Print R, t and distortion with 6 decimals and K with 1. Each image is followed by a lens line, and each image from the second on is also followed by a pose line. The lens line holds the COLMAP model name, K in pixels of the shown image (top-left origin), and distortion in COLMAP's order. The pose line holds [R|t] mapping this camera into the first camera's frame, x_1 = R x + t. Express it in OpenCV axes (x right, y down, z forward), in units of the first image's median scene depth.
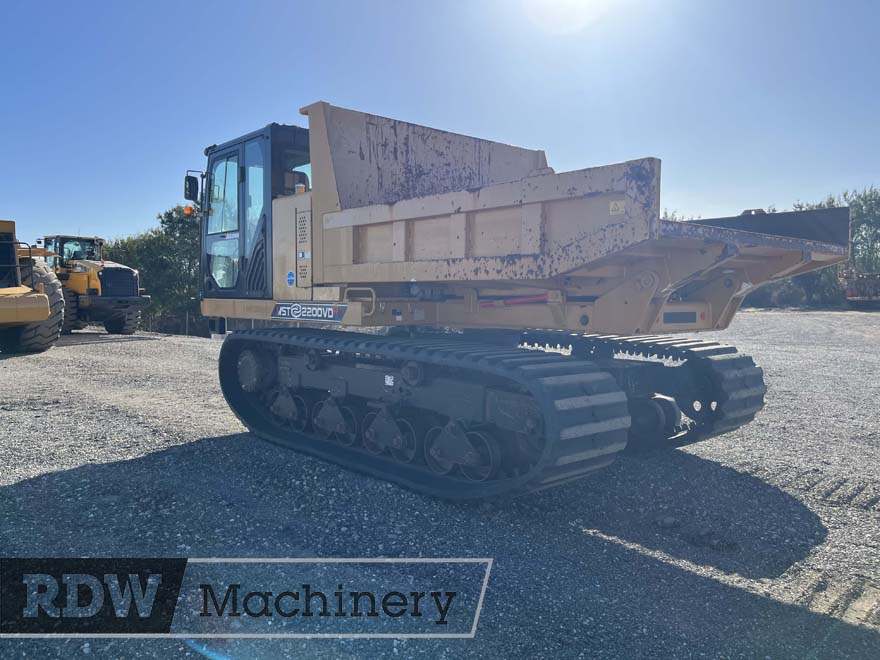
lens RADIAL K [[674.2, 0, 442.5], [0, 674.2, 328.5], [0, 0, 1]] dist [0.042740, -0.044589]
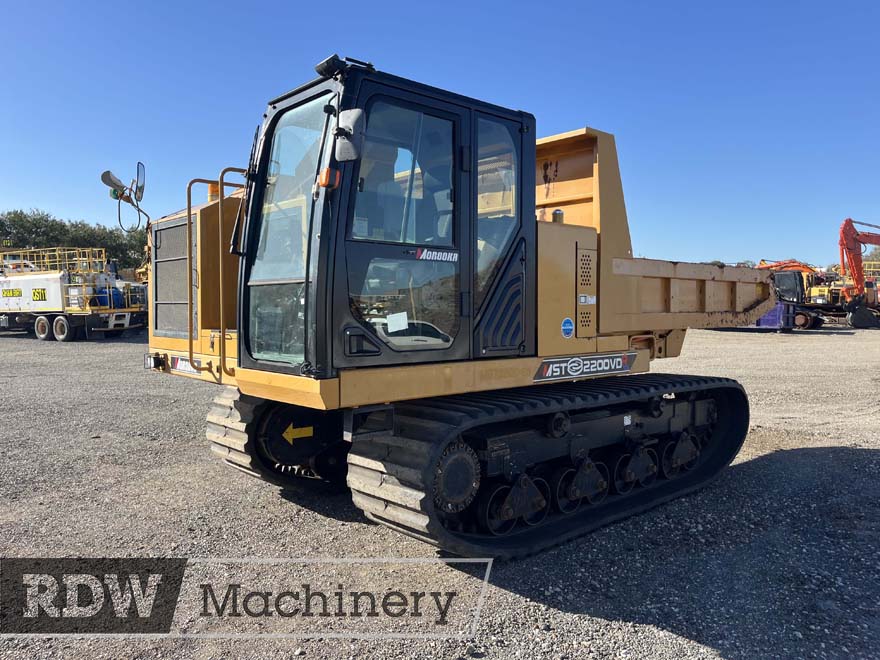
lens RADIAL K [[674.2, 0, 441.0], [0, 674.2, 334.1], [0, 0, 1]] dist [0.042740, -0.044589]
pose [[-0.008353, -0.036680, 0.999292, -1.058250], [0.056185, 0.997731, 0.037092, -0.107733], [-0.998385, 0.056455, -0.006274, 1.193447]]
